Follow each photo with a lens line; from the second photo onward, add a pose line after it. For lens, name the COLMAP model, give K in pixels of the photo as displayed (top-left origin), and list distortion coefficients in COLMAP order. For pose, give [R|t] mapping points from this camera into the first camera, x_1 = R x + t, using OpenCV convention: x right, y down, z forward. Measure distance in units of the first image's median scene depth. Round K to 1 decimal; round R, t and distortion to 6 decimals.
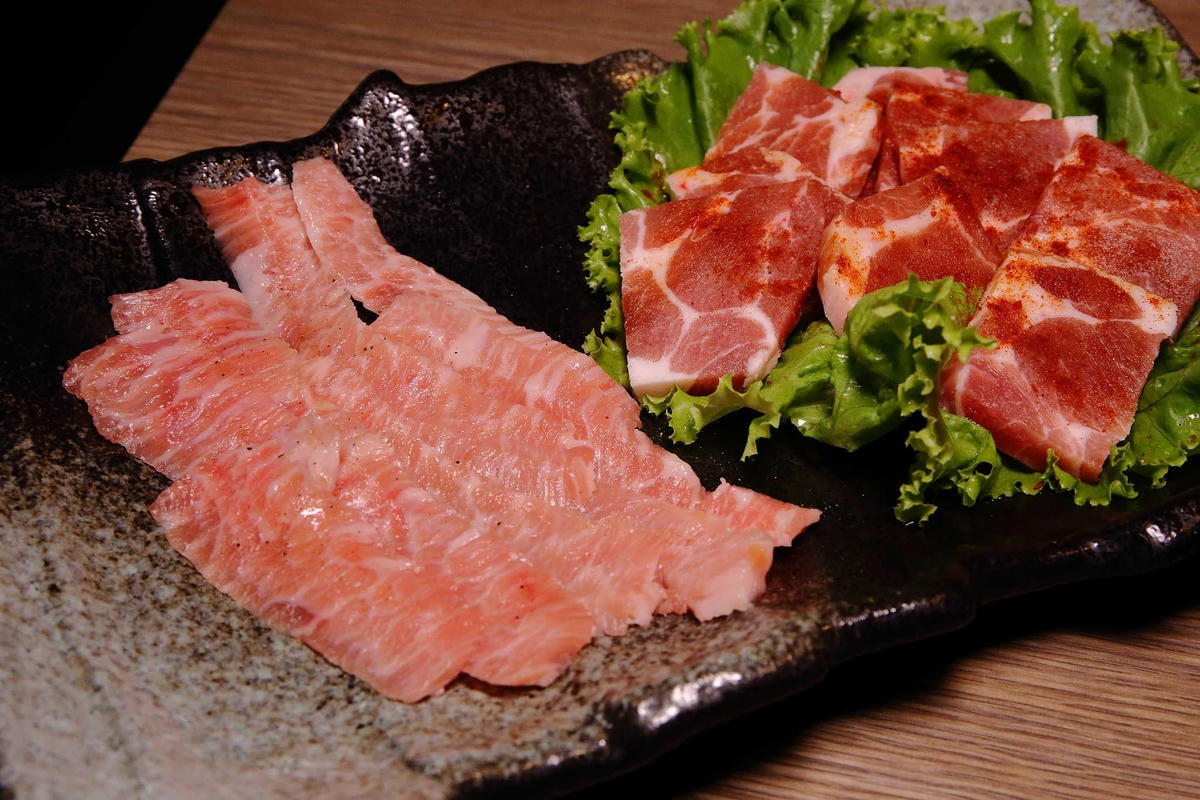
lens RADIAL K [[1977.6, 0, 599.6], [0, 1977.6, 399.3], [0, 0, 1]] dist [-0.005695, 0.000000]
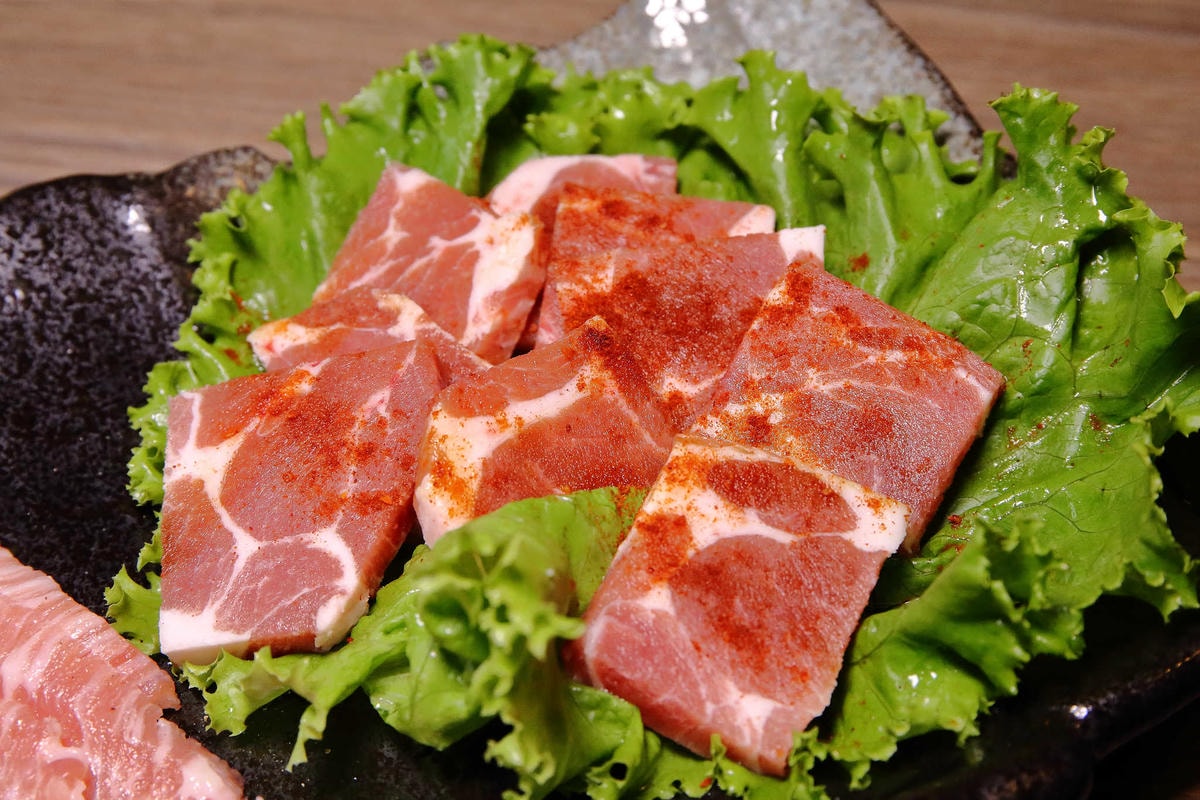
lens RADIAL K [[2302.9, 0, 600.5], [0, 2302.9, 400.8], [0, 0, 1]] dist [0.027833, 0.000000]
pose [[0.998717, -0.047870, 0.016516, 0.159426], [0.047852, 0.998853, 0.001529, -0.088272], [-0.016570, -0.000736, 0.999862, 0.149171]]
